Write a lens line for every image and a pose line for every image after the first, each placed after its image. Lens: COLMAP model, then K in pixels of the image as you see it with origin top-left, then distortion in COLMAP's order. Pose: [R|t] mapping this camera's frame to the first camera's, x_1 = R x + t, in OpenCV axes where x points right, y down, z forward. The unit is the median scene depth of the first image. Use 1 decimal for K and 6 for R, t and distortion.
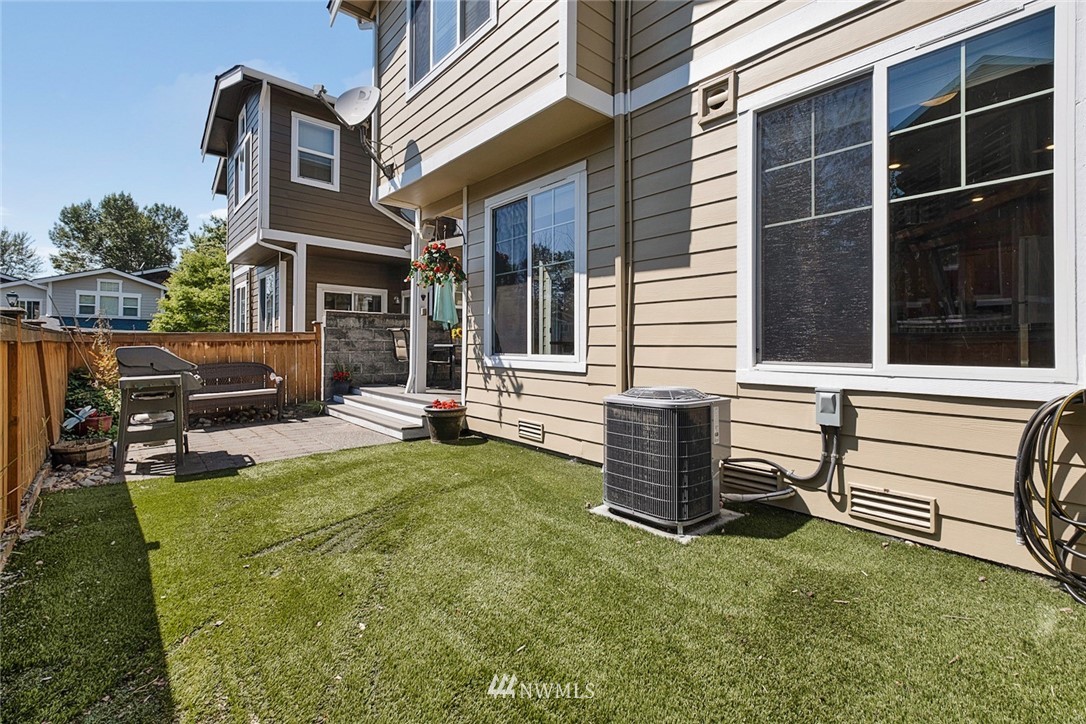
lens RADIAL K [[478.9, 0, 543.1], [0, 478.9, 351.3], [0, 0, 1]] dist [0.007780, -0.003440]
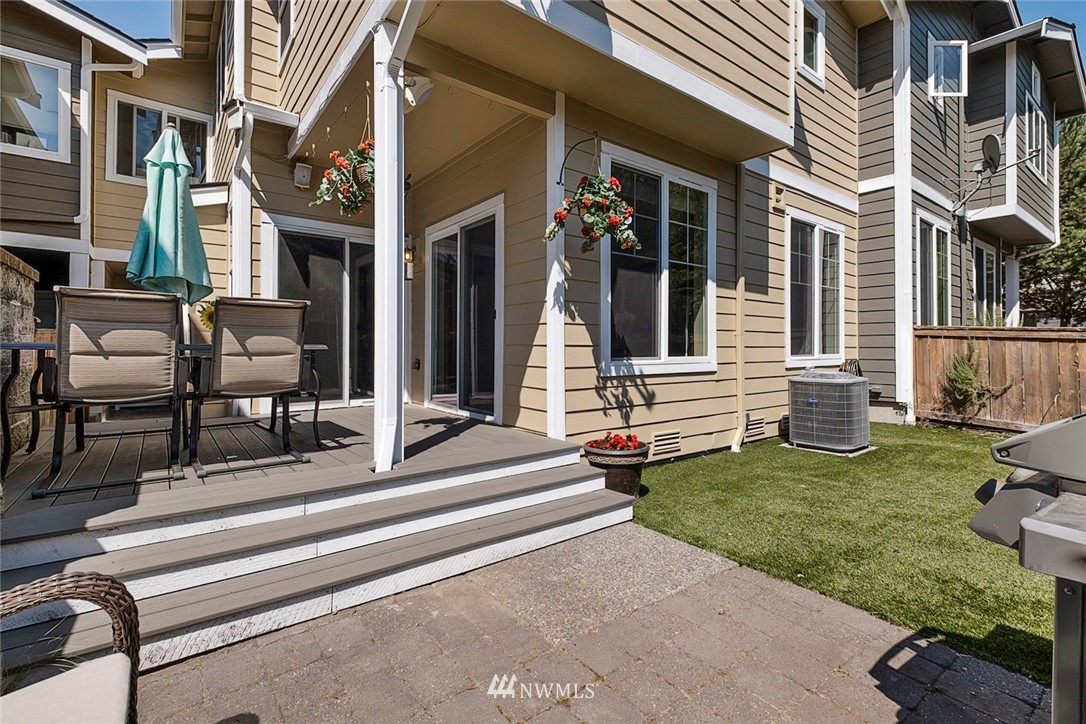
lens RADIAL K [[478.9, 0, 540.8], [0, 478.9, 350.8], [0, 0, 1]] dist [0.007780, -0.003440]
pose [[0.081490, -0.010908, 0.996614, -0.908970], [0.012727, 0.999870, 0.009903, -0.016077], [-0.996593, 0.011877, 0.081618, 1.130379]]
